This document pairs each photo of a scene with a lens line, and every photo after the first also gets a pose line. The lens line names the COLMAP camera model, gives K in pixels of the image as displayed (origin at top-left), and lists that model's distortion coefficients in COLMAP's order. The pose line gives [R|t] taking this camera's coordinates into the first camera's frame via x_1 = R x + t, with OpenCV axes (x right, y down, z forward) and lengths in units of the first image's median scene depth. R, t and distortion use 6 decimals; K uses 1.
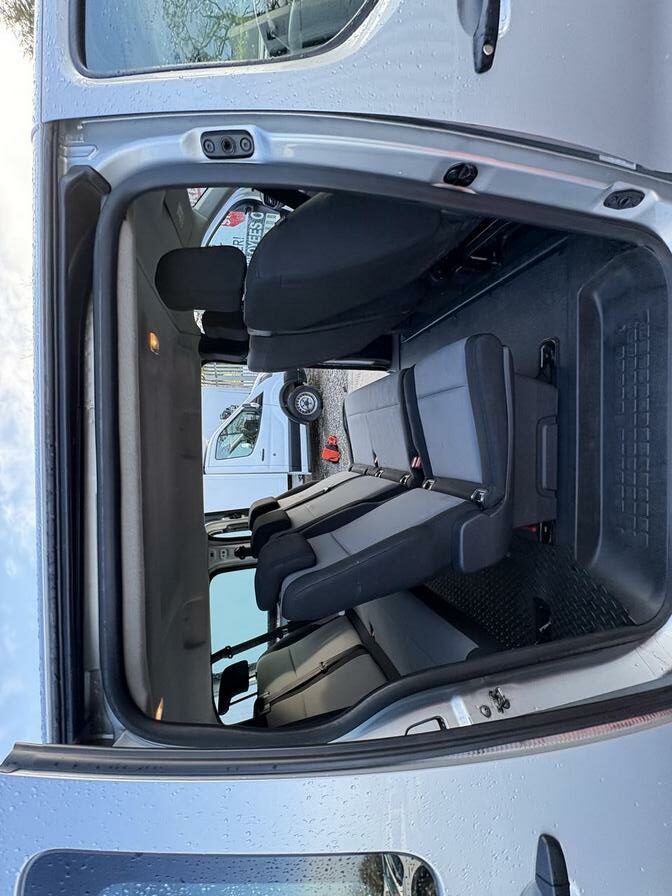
lens RADIAL K [[360.8, 0, 336.0], [0, 360.8, 448.0], [0, 0, 1]] dist [0.006505, -0.000783]
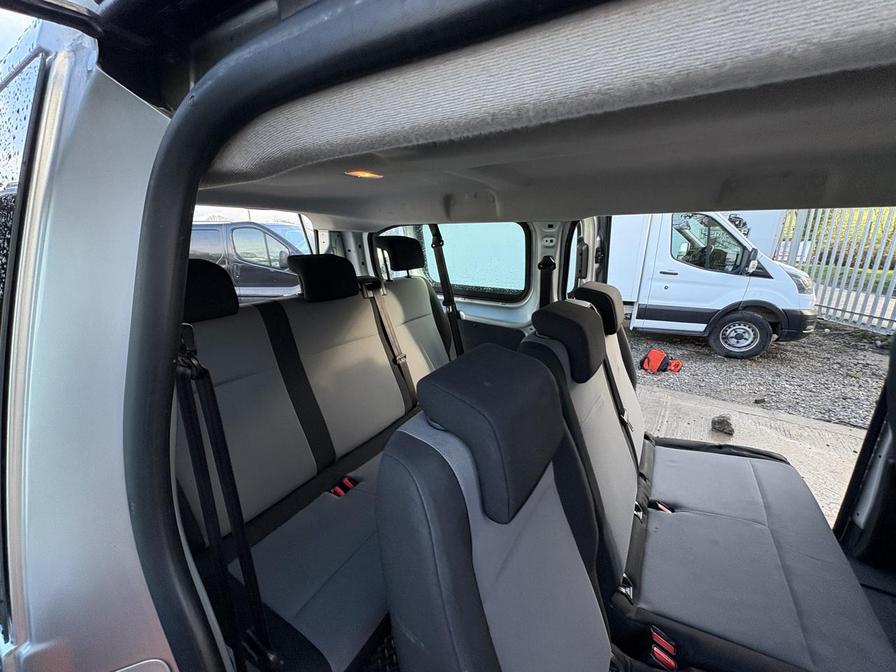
lens RADIAL K [[360.8, 0, 448.0], [0, 360.8, 336.0], [0, 0, 1]] dist [0.006505, -0.000783]
pose [[-0.145391, 0.987420, 0.062147, -0.050952], [-0.859928, -0.157183, 0.485610, 0.030605], [0.489270, 0.017161, 0.871964, 0.095780]]
